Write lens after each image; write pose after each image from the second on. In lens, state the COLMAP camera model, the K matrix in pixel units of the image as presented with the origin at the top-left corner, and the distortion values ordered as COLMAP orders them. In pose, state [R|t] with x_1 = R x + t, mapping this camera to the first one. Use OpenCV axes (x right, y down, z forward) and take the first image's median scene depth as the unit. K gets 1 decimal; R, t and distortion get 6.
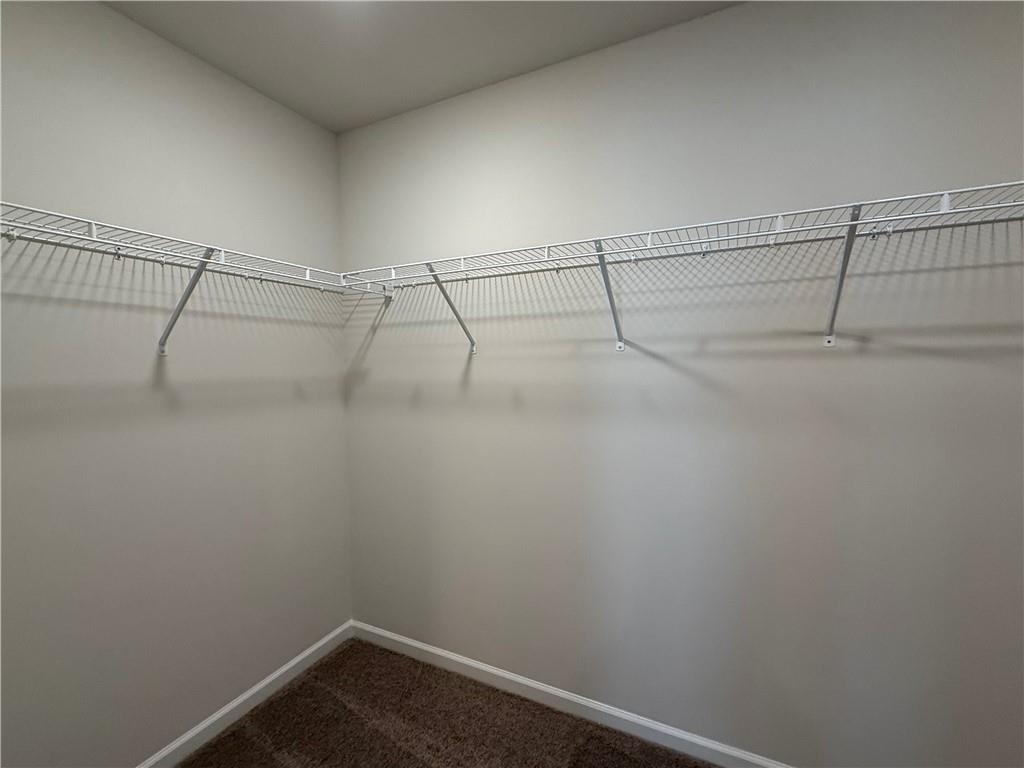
lens RADIAL K [[444.5, 0, 511.9], [0, 444.5, 382.5], [0, 0, 1]] dist [-0.000501, 0.000512]
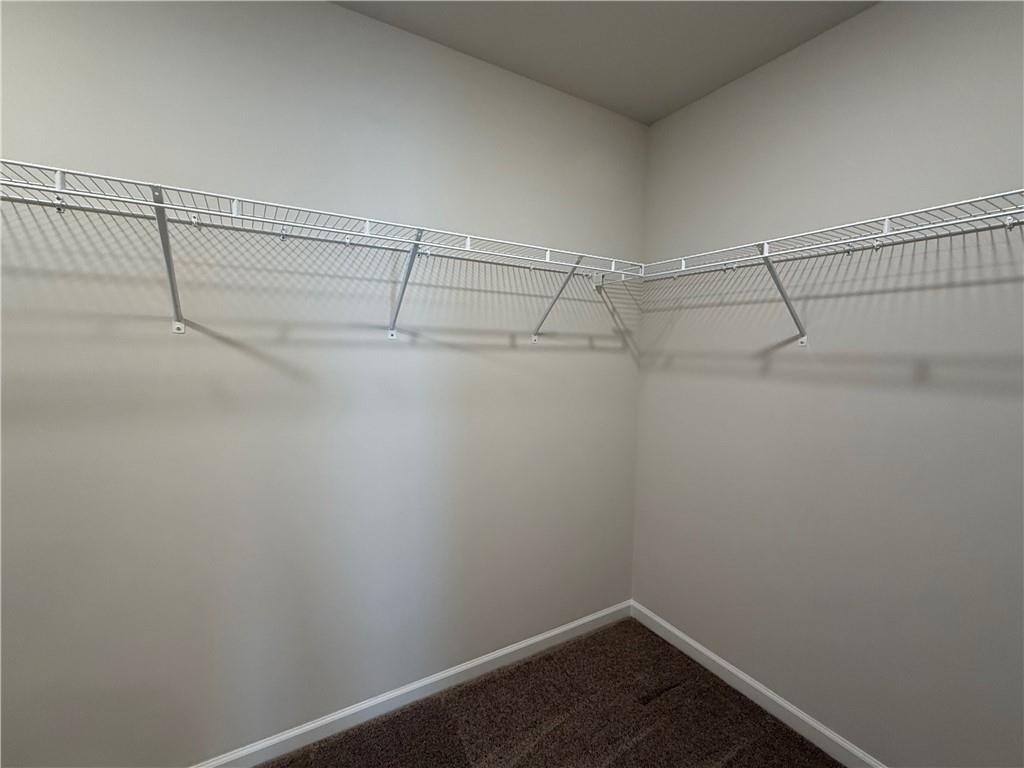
lens RADIAL K [[446.5, 0, 512.0], [0, 446.5, 384.0], [0, 0, 1]] dist [-0.000597, 0.000273]
pose [[0.538349, -0.042552, 0.841647, -0.130665], [0.016725, 0.999067, 0.039813, -0.001783], [-0.842556, -0.007357, 0.538558, 0.065433]]
